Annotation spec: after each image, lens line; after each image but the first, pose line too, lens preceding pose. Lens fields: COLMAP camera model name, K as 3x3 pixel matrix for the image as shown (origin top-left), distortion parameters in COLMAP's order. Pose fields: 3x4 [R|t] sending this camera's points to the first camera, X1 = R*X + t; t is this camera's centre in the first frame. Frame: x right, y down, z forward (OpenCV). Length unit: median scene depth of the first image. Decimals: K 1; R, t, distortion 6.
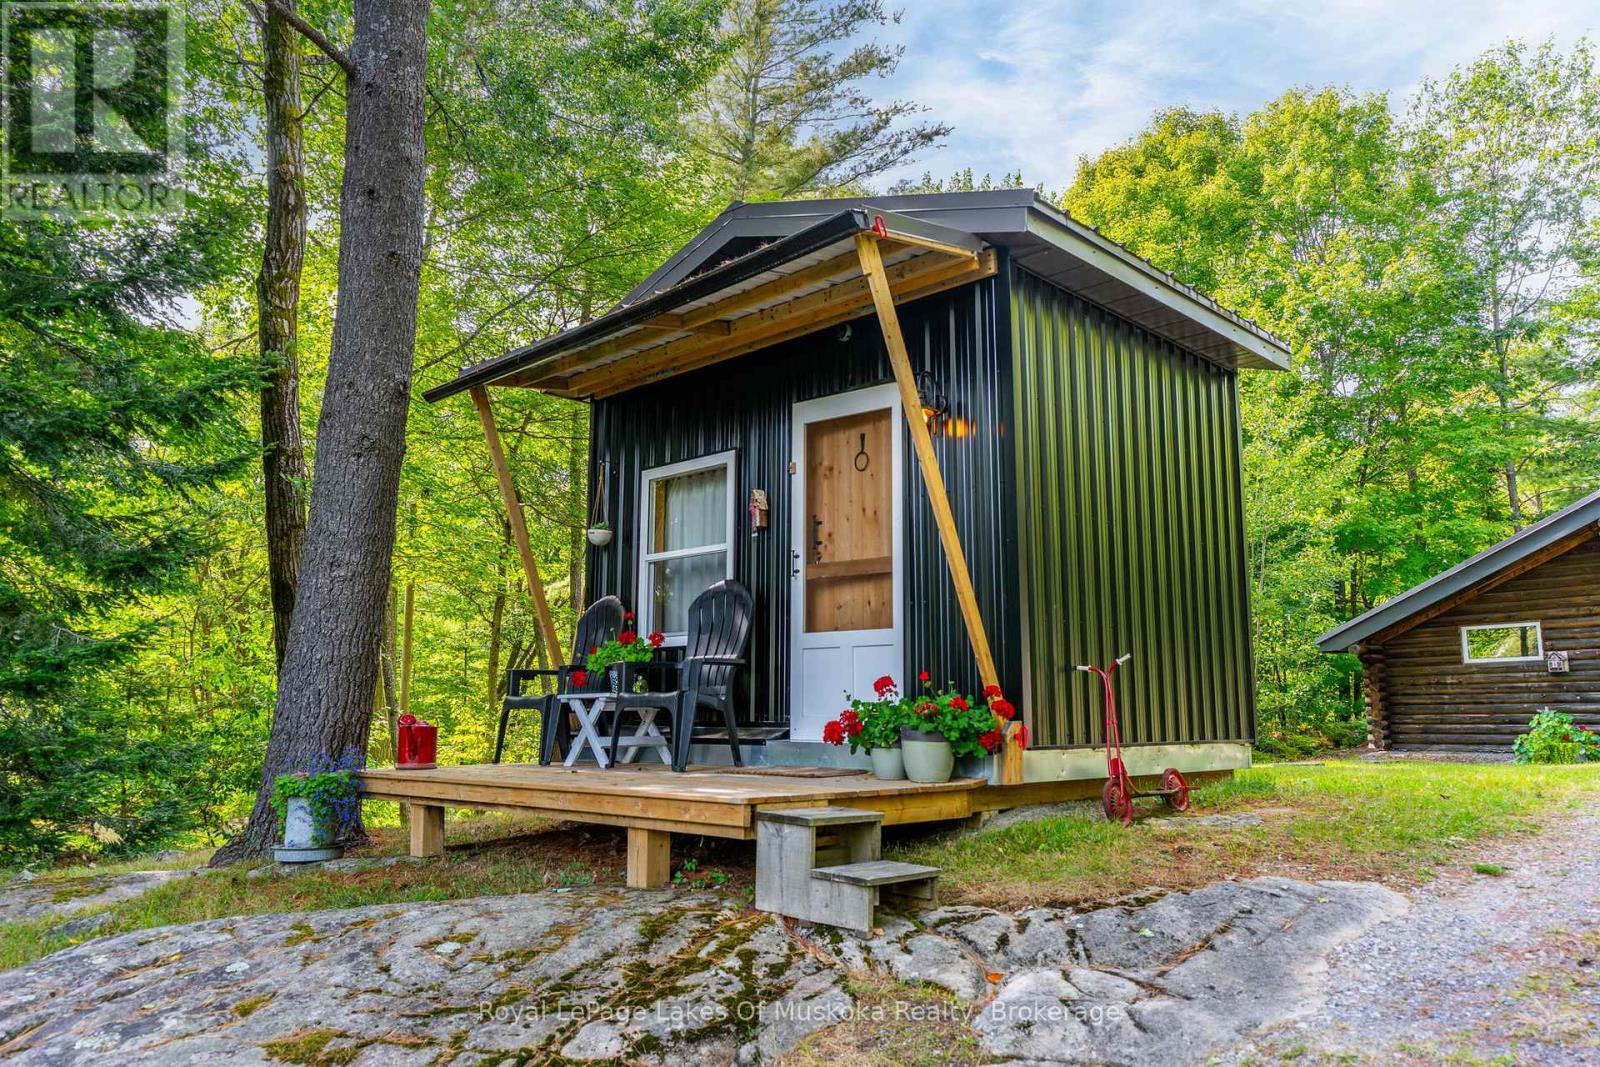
lens RADIAL K [[1181.5, 0, 800.0], [0, 1181.5, 533.5], [0, 0, 1]] dist [-0.002358, 0.001359]
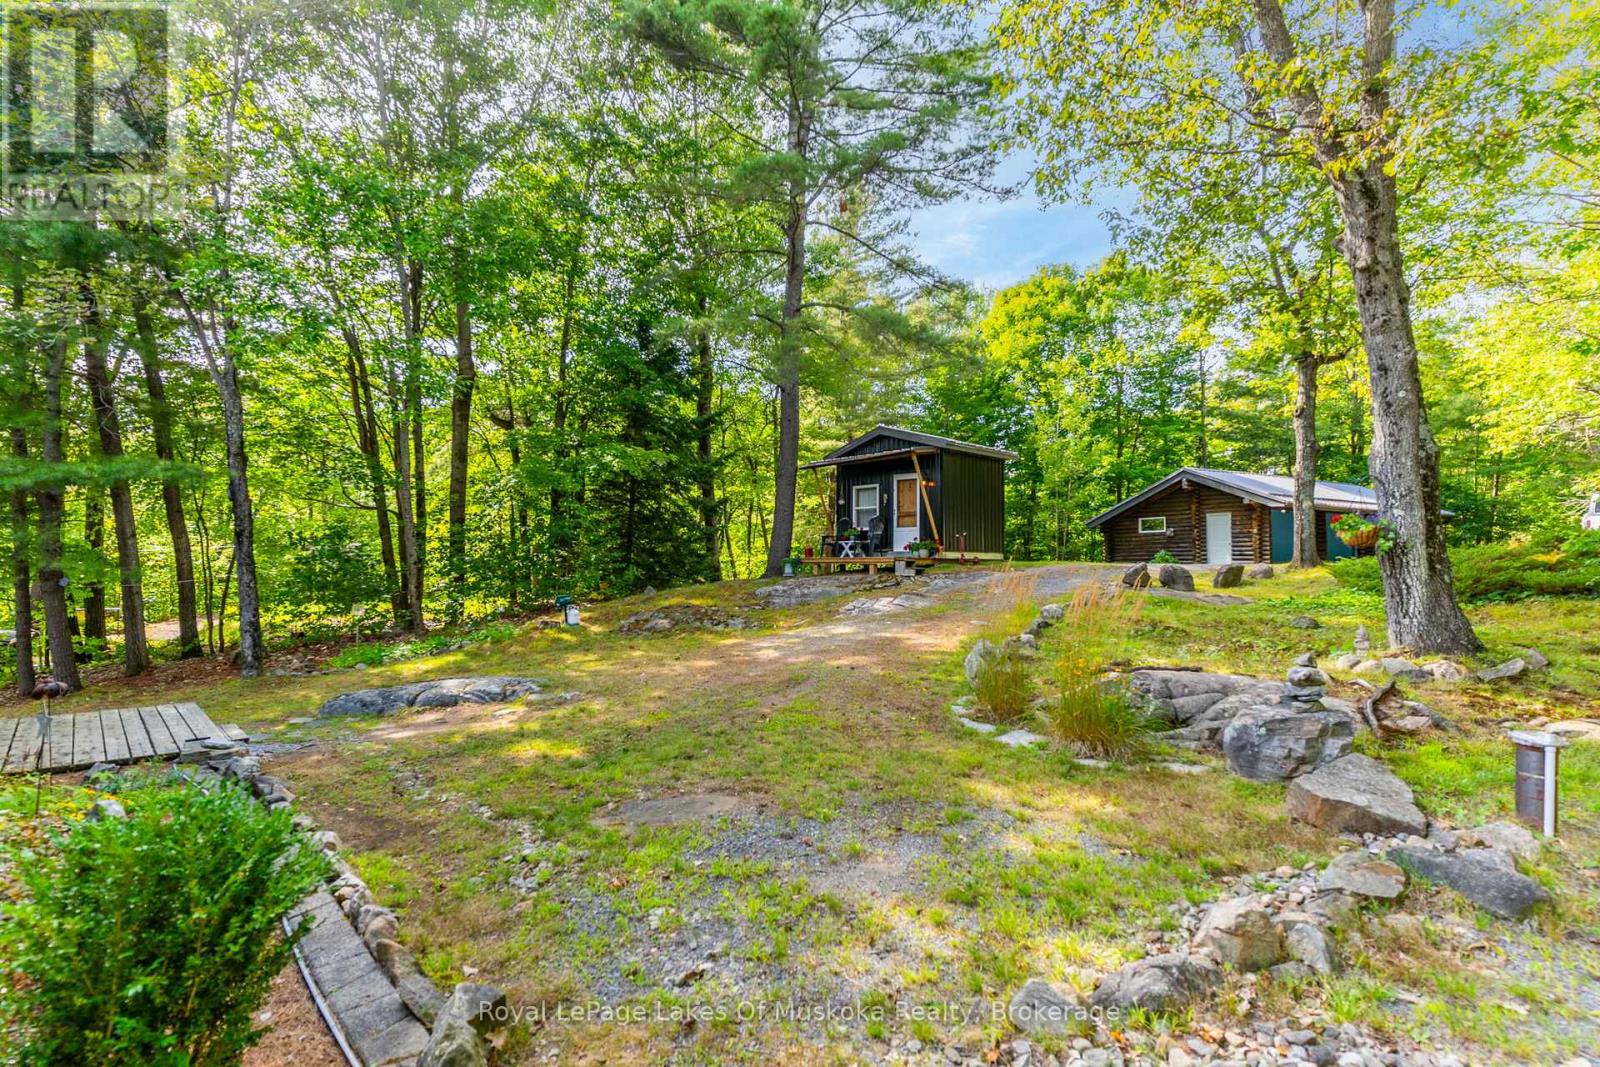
lens RADIAL K [[767.1, 0, 800.0], [0, 767.1, 533.5], [0, 0, 1]] dist [-0.000793, 0.000673]
pose [[0.998610, 0.000708, -0.052702, -0.201937], [0.005331, 0.993425, 0.114361, -0.221608], [0.052437, -0.114483, 0.992040, -1.843022]]
